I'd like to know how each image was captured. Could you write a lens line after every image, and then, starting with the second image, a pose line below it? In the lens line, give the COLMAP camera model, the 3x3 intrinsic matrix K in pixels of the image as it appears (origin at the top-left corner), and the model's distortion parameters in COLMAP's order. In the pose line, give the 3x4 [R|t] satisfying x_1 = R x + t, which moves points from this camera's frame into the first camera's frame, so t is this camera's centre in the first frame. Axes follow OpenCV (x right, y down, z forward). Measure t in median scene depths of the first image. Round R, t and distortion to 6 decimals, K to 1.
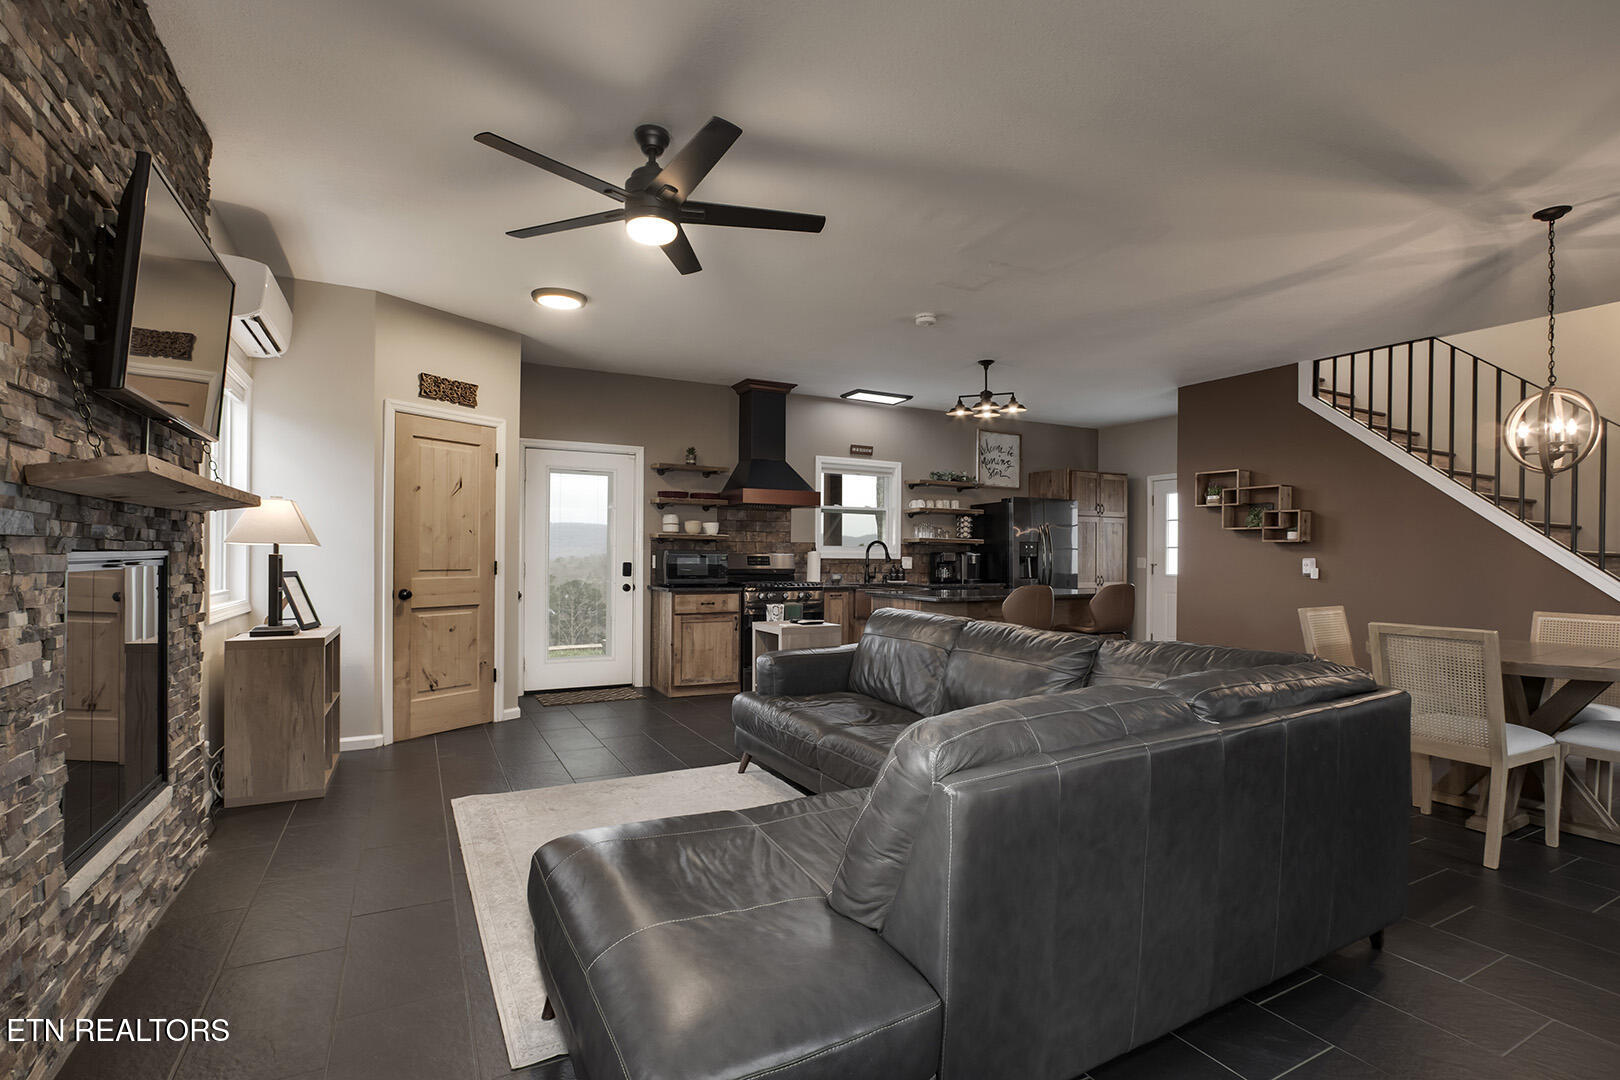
lens RADIAL K [[757.1, 0, 816.3], [0, 757.1, 560.4], [0, 0, 1]] dist [-0.025520, 0.003624]
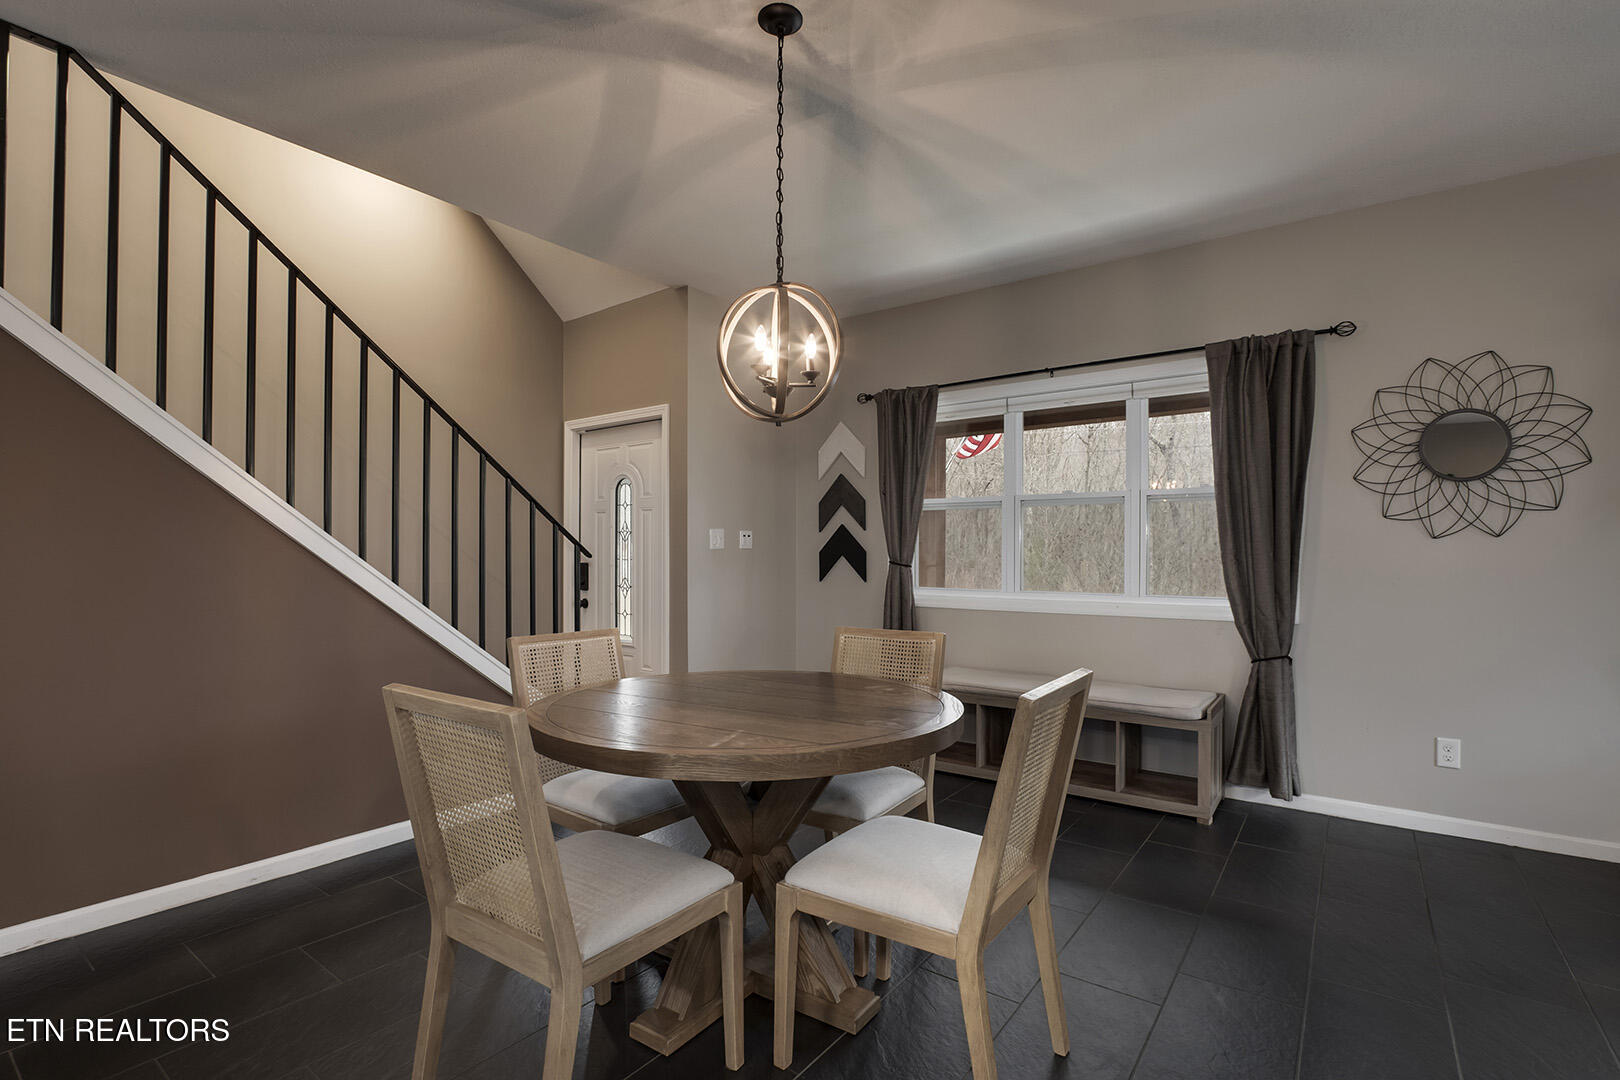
lens RADIAL K [[757.1, 0, 815.5], [0, 757.1, 555.0], [0, 0, 1]] dist [-0.025520, 0.003624]
pose [[-0.435881, -0.011527, 0.899930, 0.182267], [0.001524, 0.999907, 0.013545, -0.003890], [-0.900003, 0.007276, -0.435823, 0.602927]]
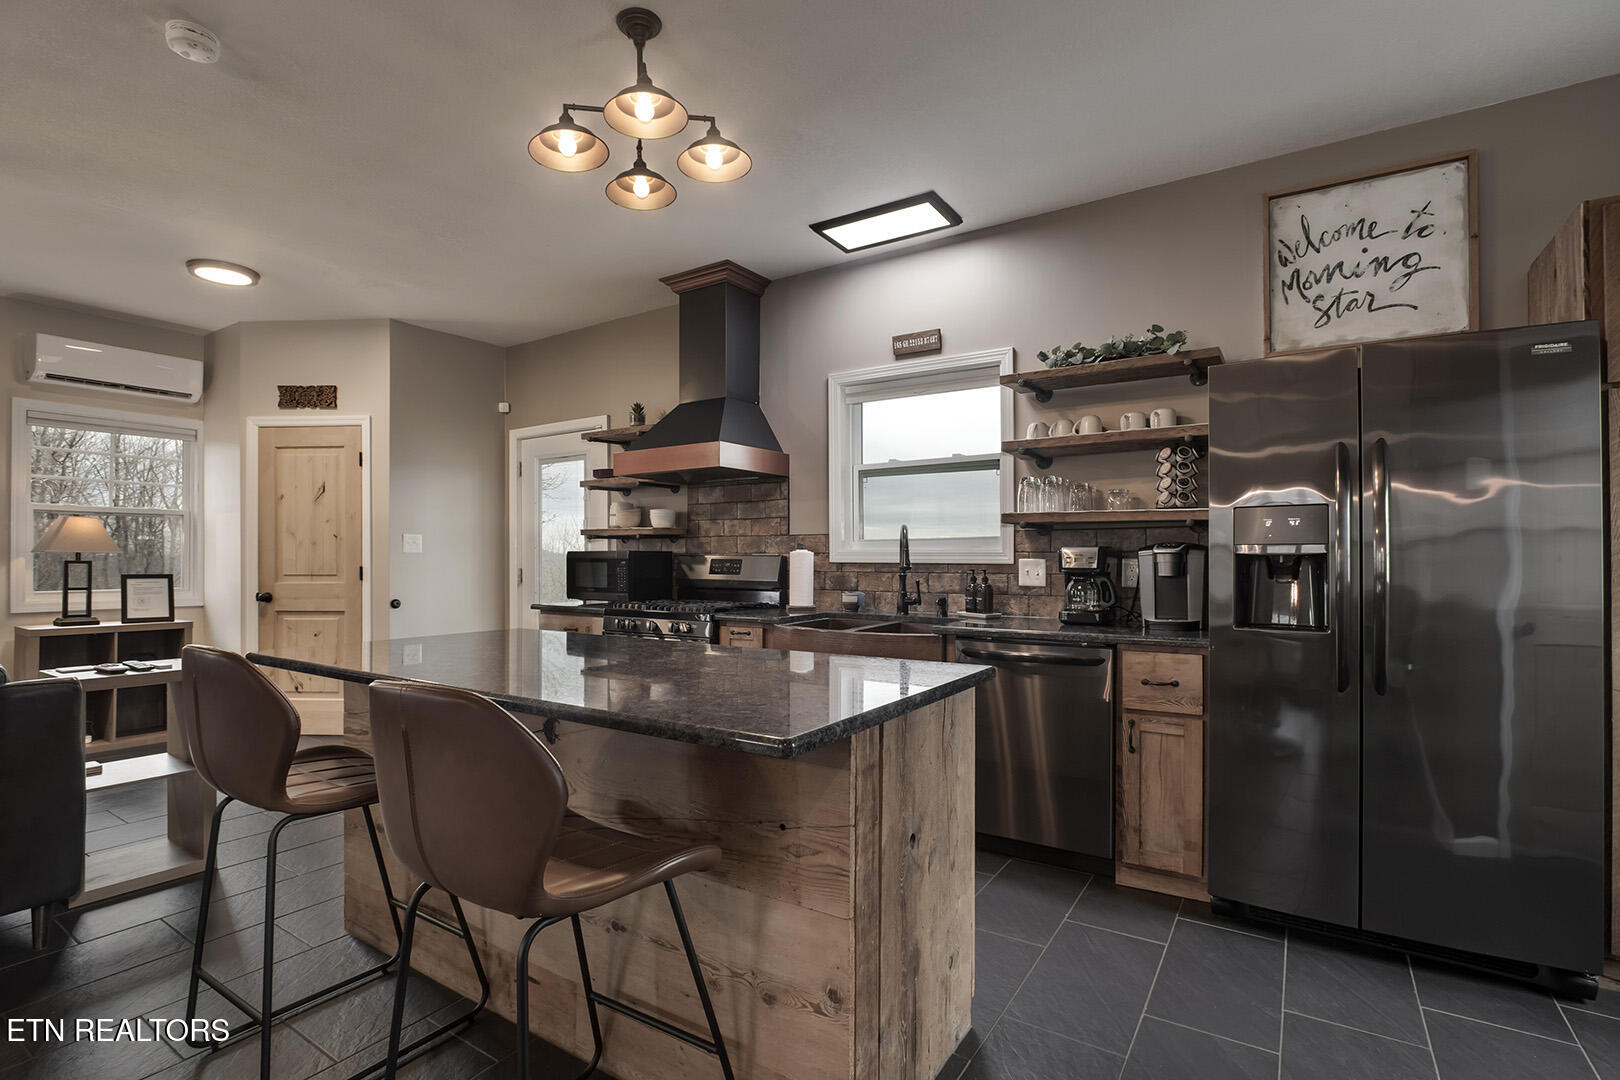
lens RADIAL K [[757.1, 0, 812.2], [0, 757.1, 556.8], [0, 0, 1]] dist [-0.025520, 0.003624]
pose [[0.483274, -0.008811, -0.875425, 0.509810], [-0.001137, 0.999942, -0.010693, -0.001110], [0.875468, 0.006163, 0.483236, 0.789855]]
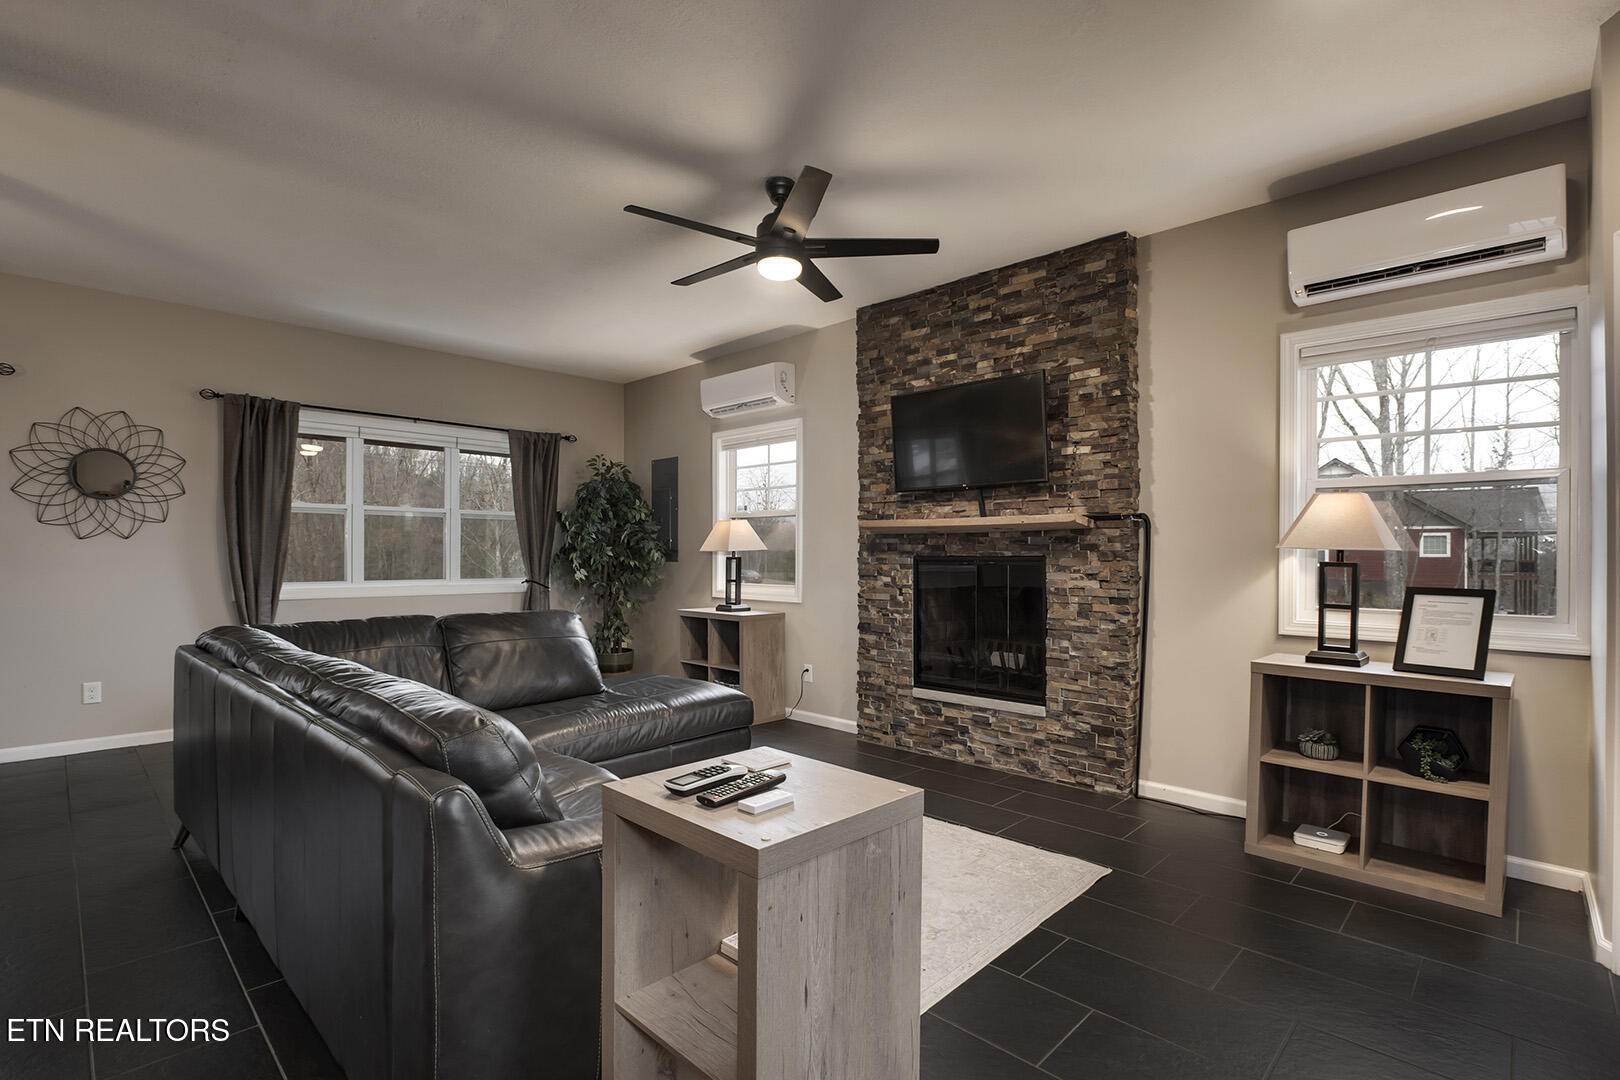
lens RADIAL K [[757.1, 0, 810.9], [0, 757.1, 556.3], [0, 0, 1]] dist [-0.025520, 0.003624]
pose [[-0.951128, -0.012142, -0.308557, 0.032985], [-0.014737, 0.999873, 0.006082, -0.005614], [0.308444, 0.010332, -0.951186, 0.849262]]
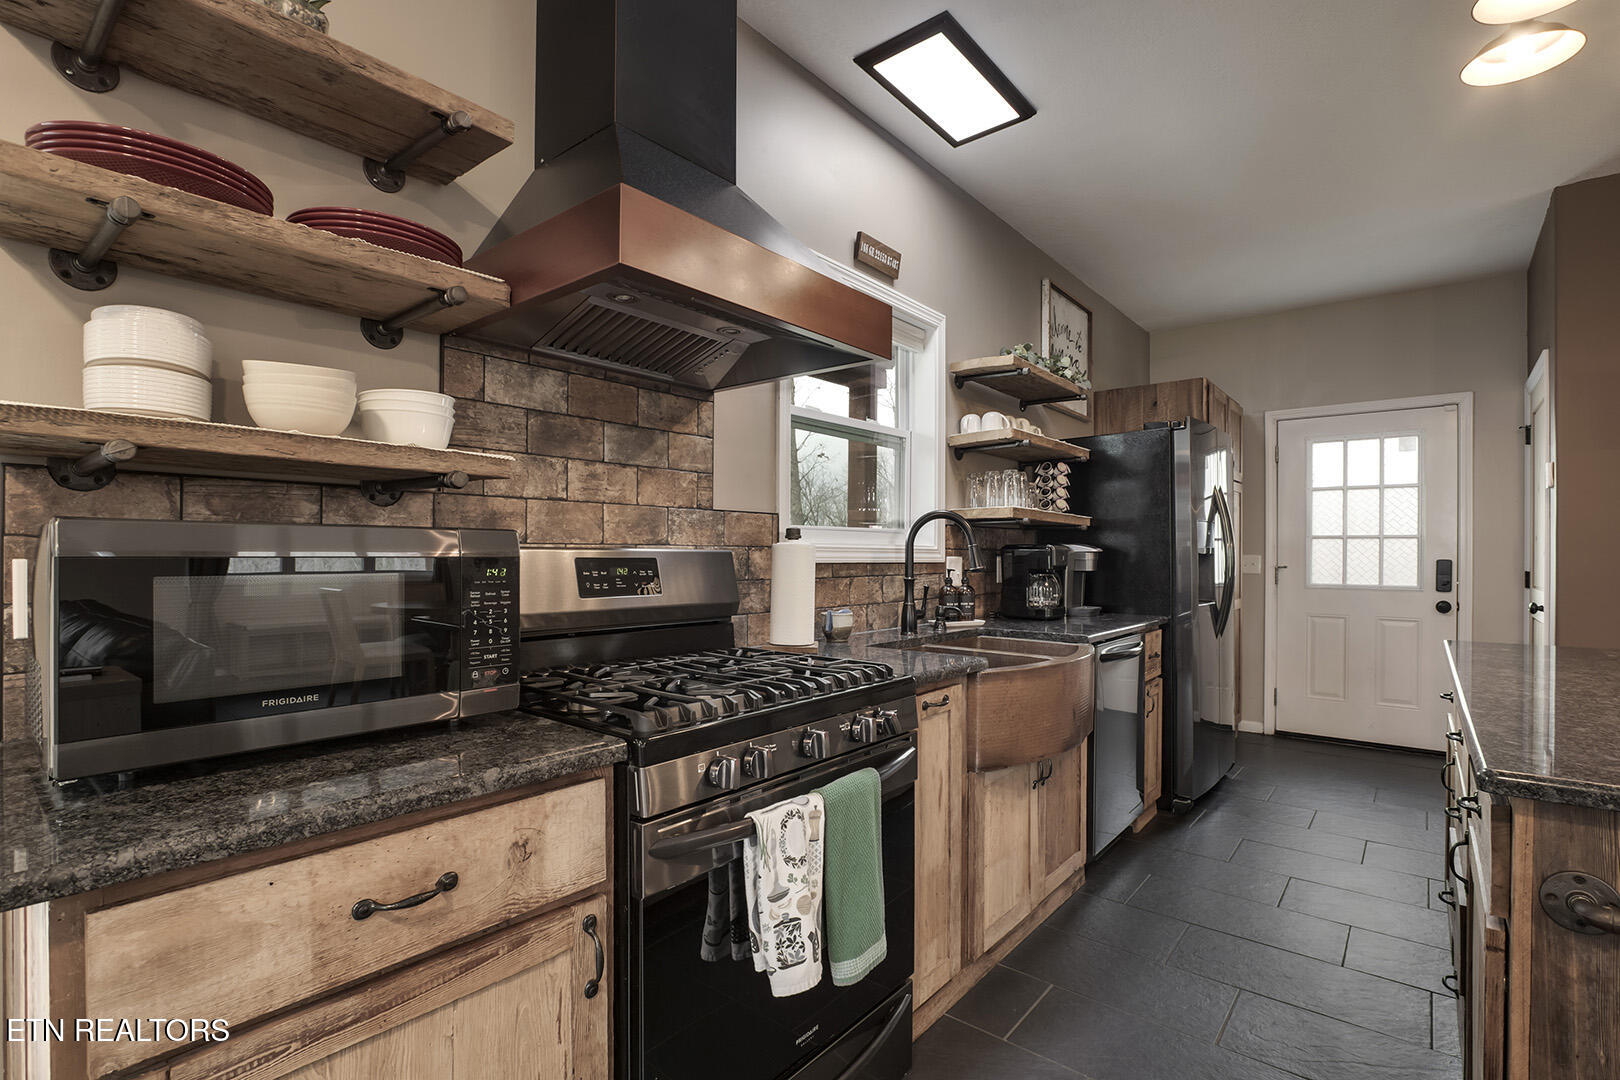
lens RADIAL K [[757.1, 0, 816.4], [0, 757.1, 553.8], [0, 0, 1]] dist [-0.025520, 0.003624]
pose [[0.921493, -0.004756, 0.388365, -0.116526], [0.006760, 0.999970, -0.003794, -0.005895], [-0.388335, 0.006121, 0.921498, 0.770051]]
